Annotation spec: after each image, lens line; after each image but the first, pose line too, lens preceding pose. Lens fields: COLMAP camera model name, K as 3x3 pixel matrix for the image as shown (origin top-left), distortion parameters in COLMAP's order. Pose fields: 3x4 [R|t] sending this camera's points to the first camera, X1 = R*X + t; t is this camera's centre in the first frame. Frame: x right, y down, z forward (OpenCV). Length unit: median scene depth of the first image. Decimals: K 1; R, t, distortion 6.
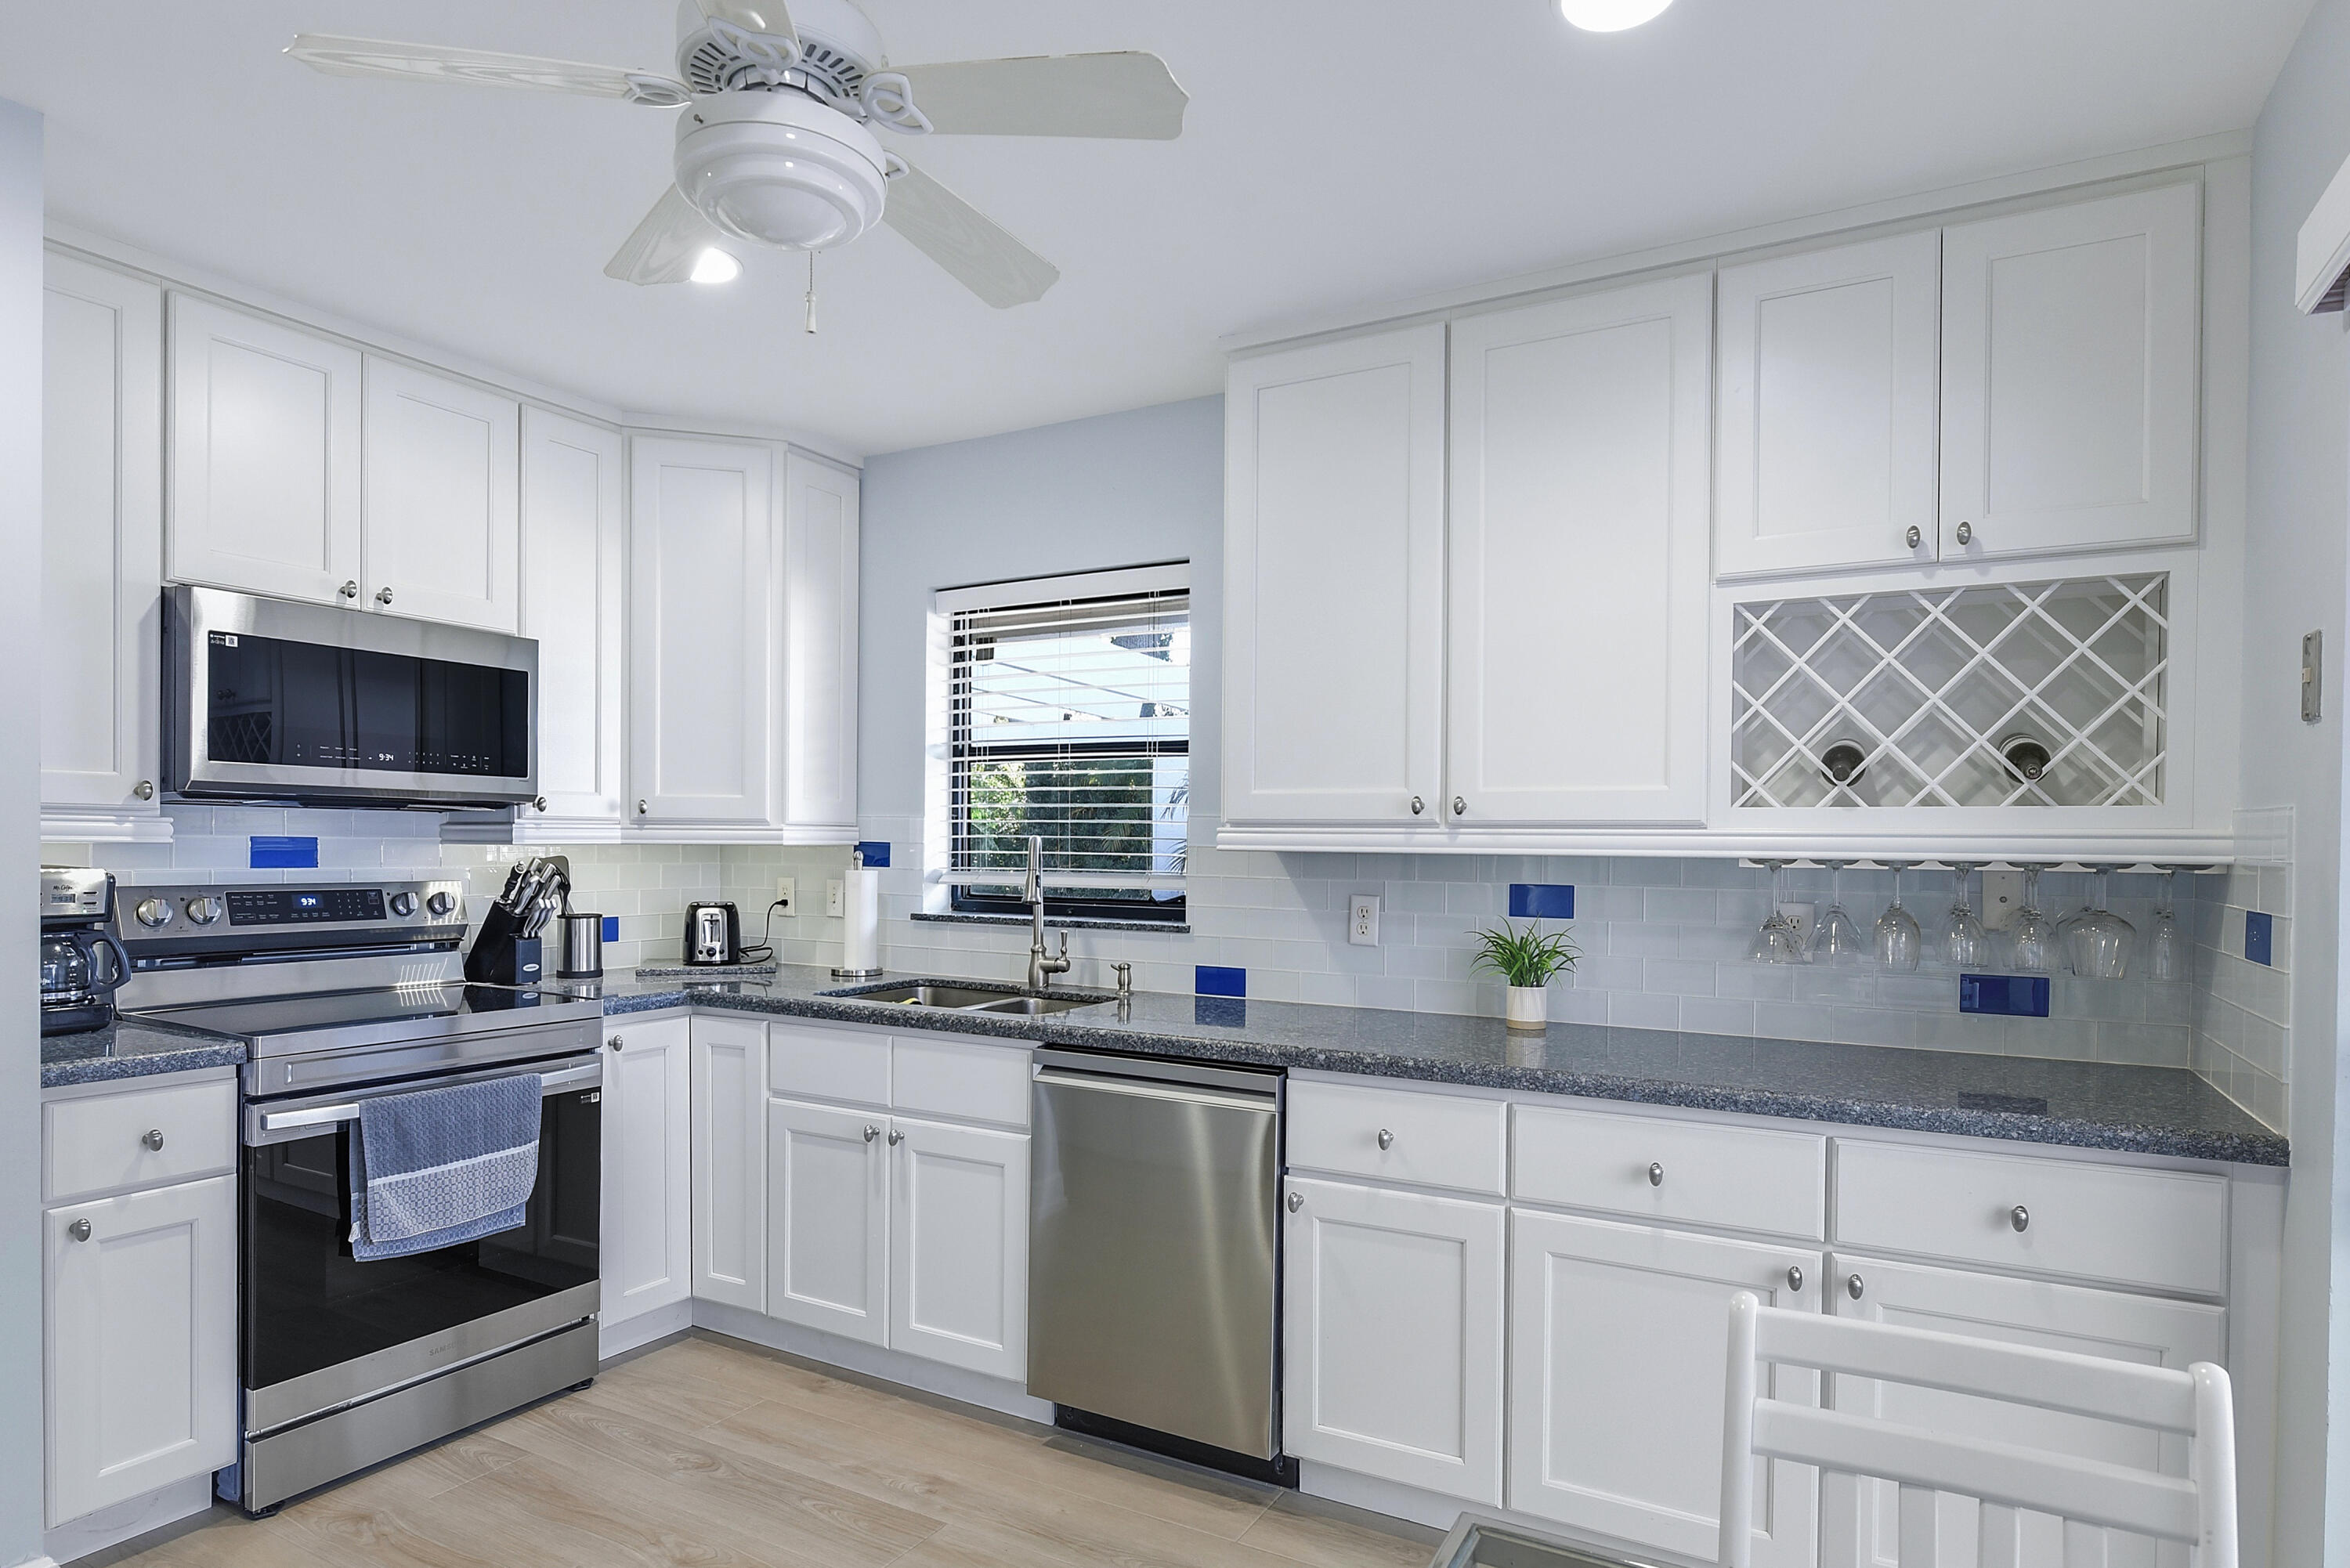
lens RADIAL K [[1327.9, 0, 1260.1], [0, 1327.9, 856.1], [0, 0, 1]] dist [-0.001380, -0.000297]
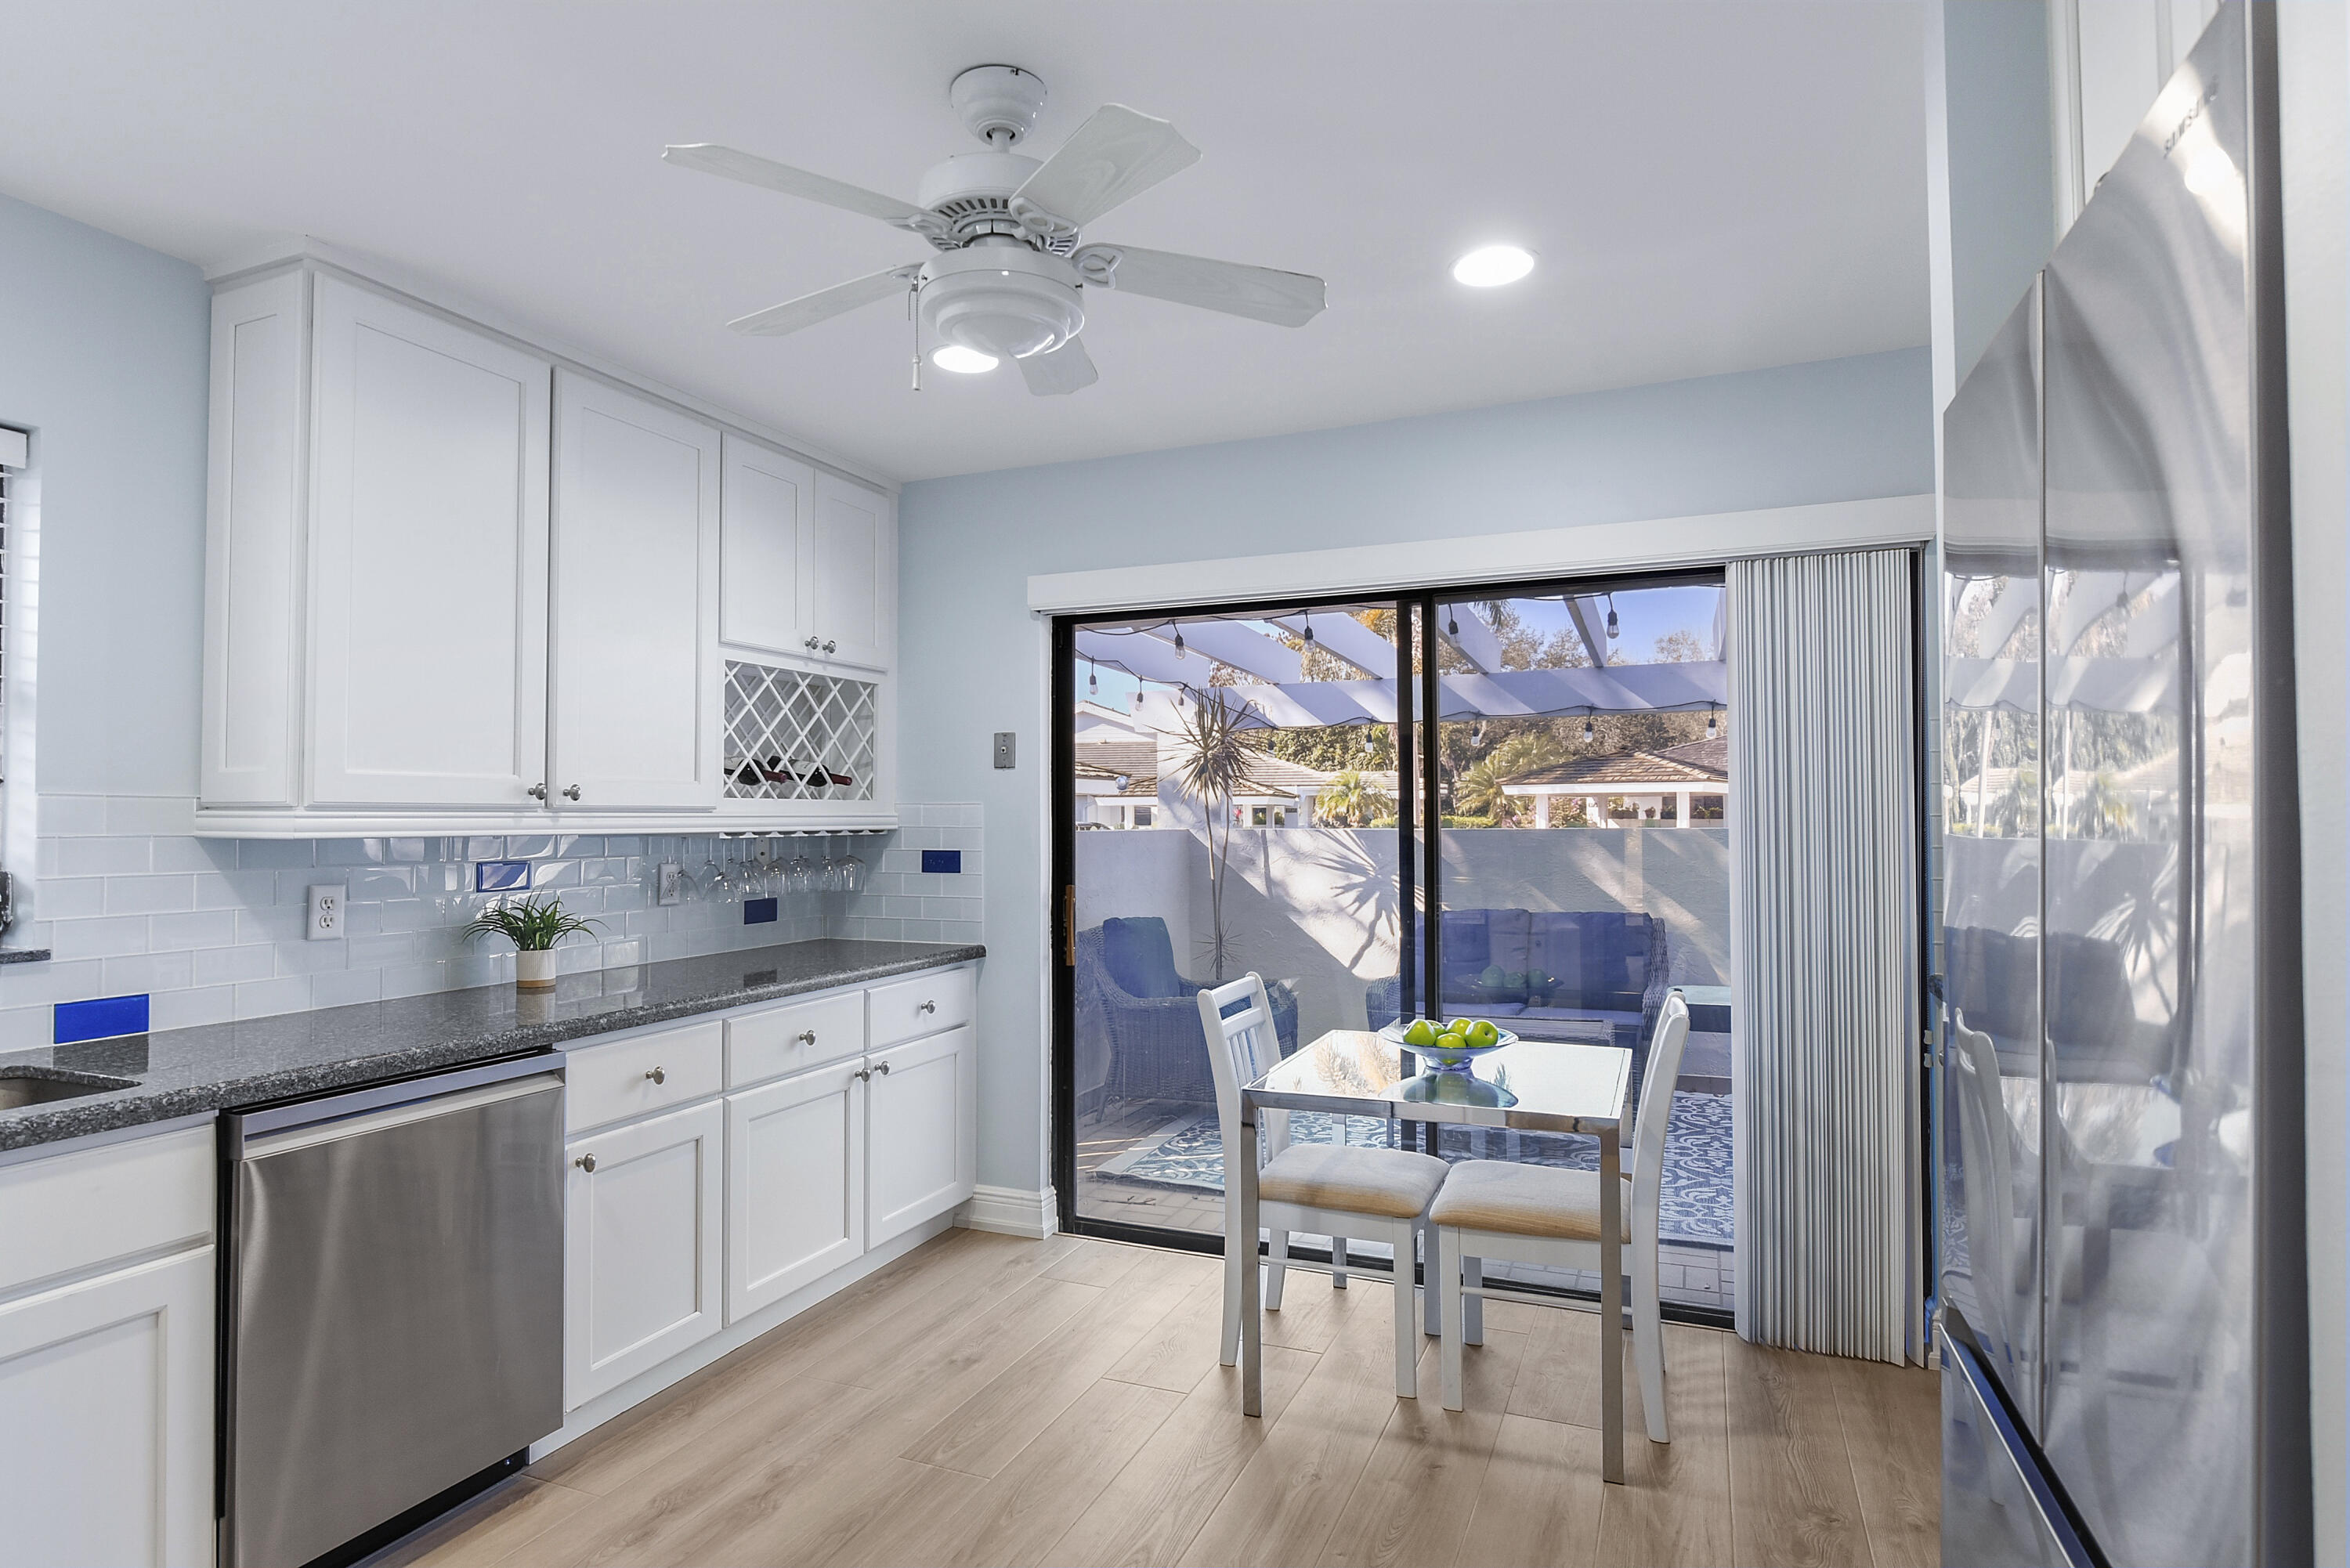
lens RADIAL K [[1216.0, 0, 1189.2], [0, 1216.0, 760.4], [0, 0, 1]] dist [-0.001286, -0.001387]
pose [[-0.101628, 0.036899, 0.994138, -0.812811], [0.012628, 0.999279, -0.035799, -0.018480], [-0.994742, 0.008916, -0.102021, 0.493455]]
